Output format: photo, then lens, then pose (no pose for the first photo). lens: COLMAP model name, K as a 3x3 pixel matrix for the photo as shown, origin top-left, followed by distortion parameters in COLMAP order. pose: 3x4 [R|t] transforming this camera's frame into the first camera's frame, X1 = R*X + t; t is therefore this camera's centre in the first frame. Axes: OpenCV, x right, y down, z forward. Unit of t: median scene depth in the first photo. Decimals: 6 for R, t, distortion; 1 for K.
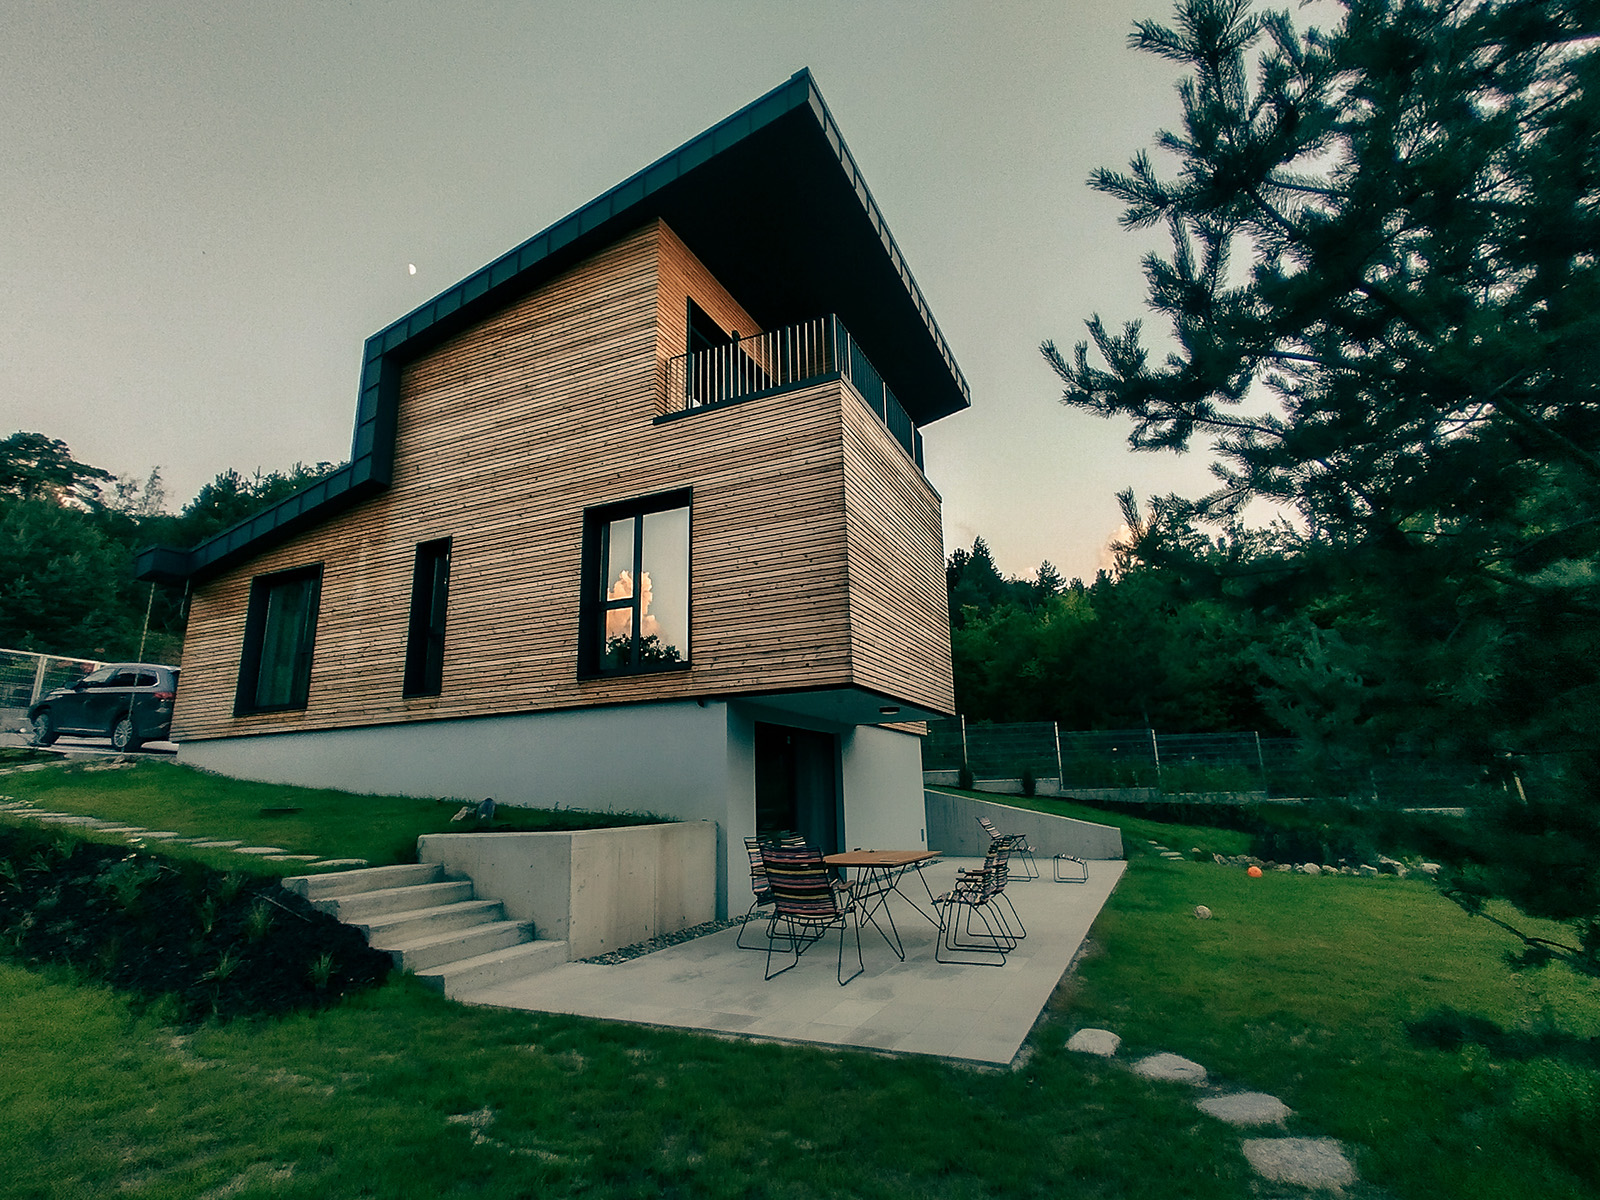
lens RADIAL K [[786.1, 0, 806.1], [0, 786.1, 601.3], [0, 0, 1]] dist [0.011654, -0.000789]
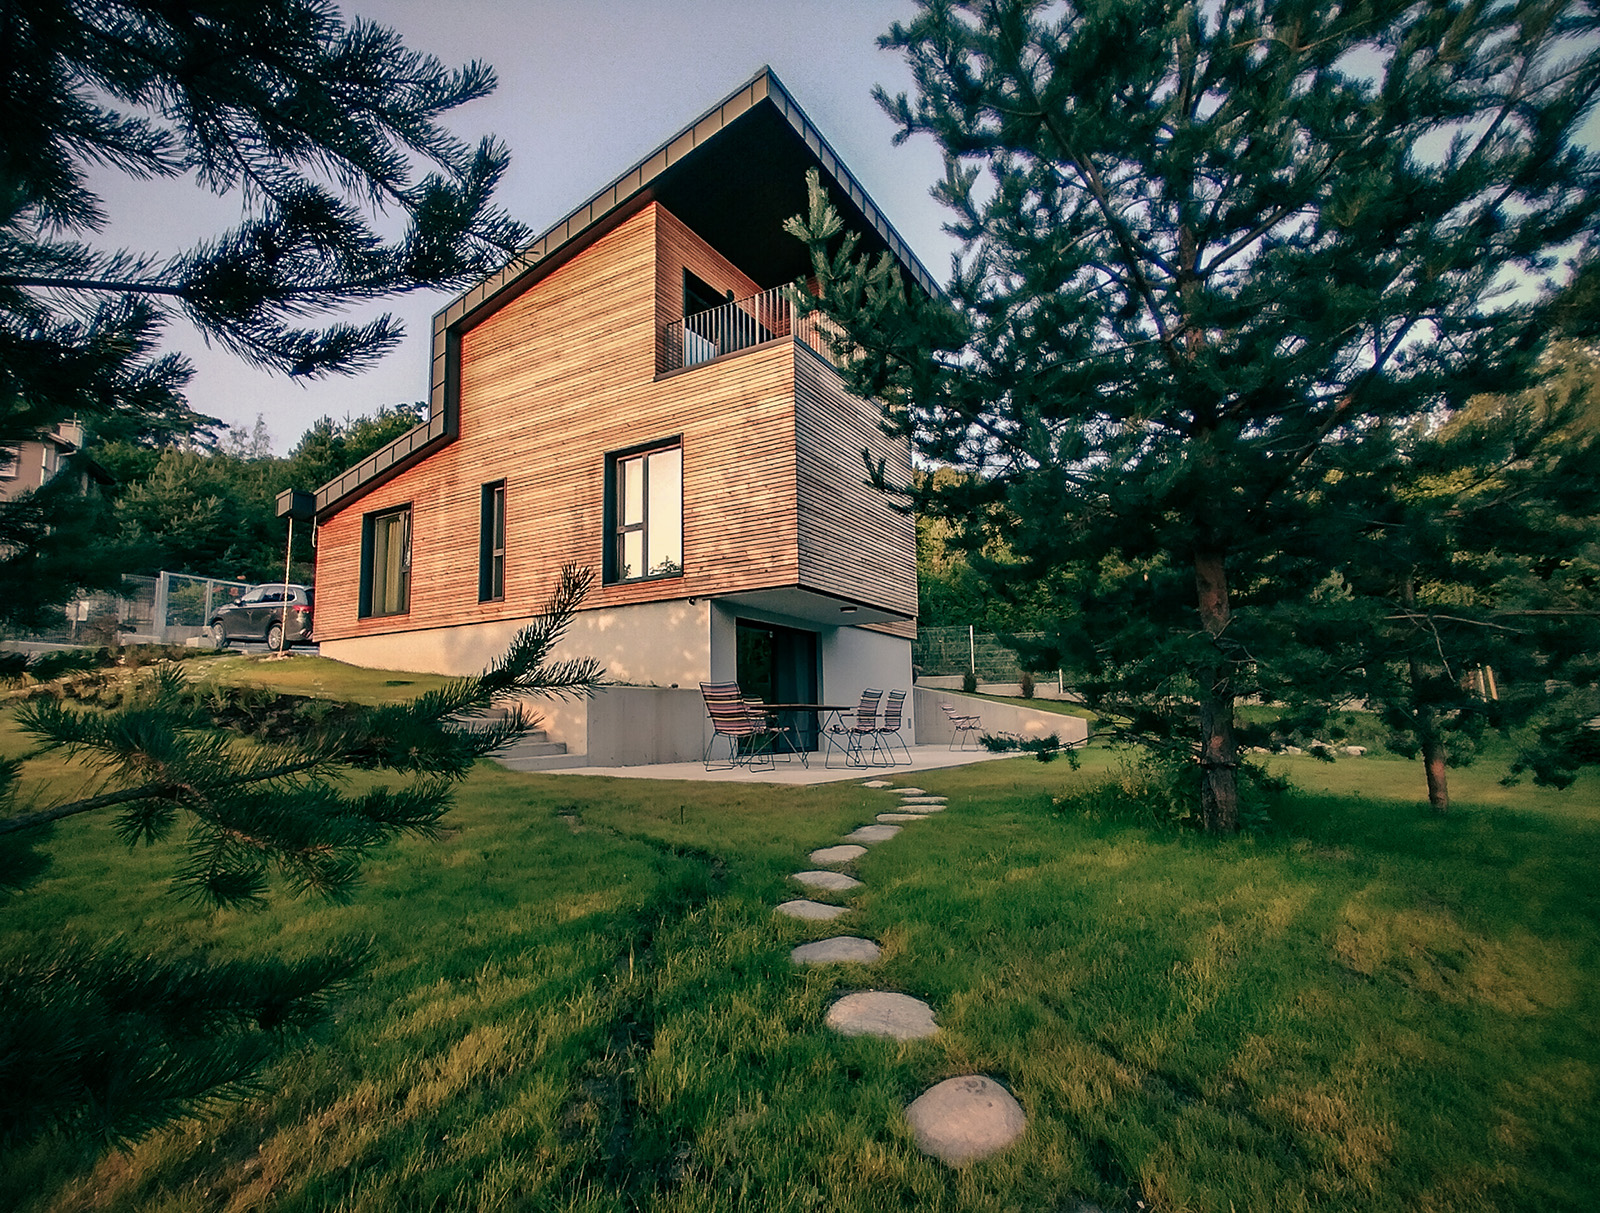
lens RADIAL K [[808.2, 0, 787.4], [0, 808.2, 619.3], [0, 0, 1]] dist [0.001265, -0.003723]
pose [[0.993055, -0.007791, -0.117395, 0.145576], [0.021081, 0.993440, 0.112394, 0.008075], [0.115749, -0.114088, 0.986705, -0.248781]]
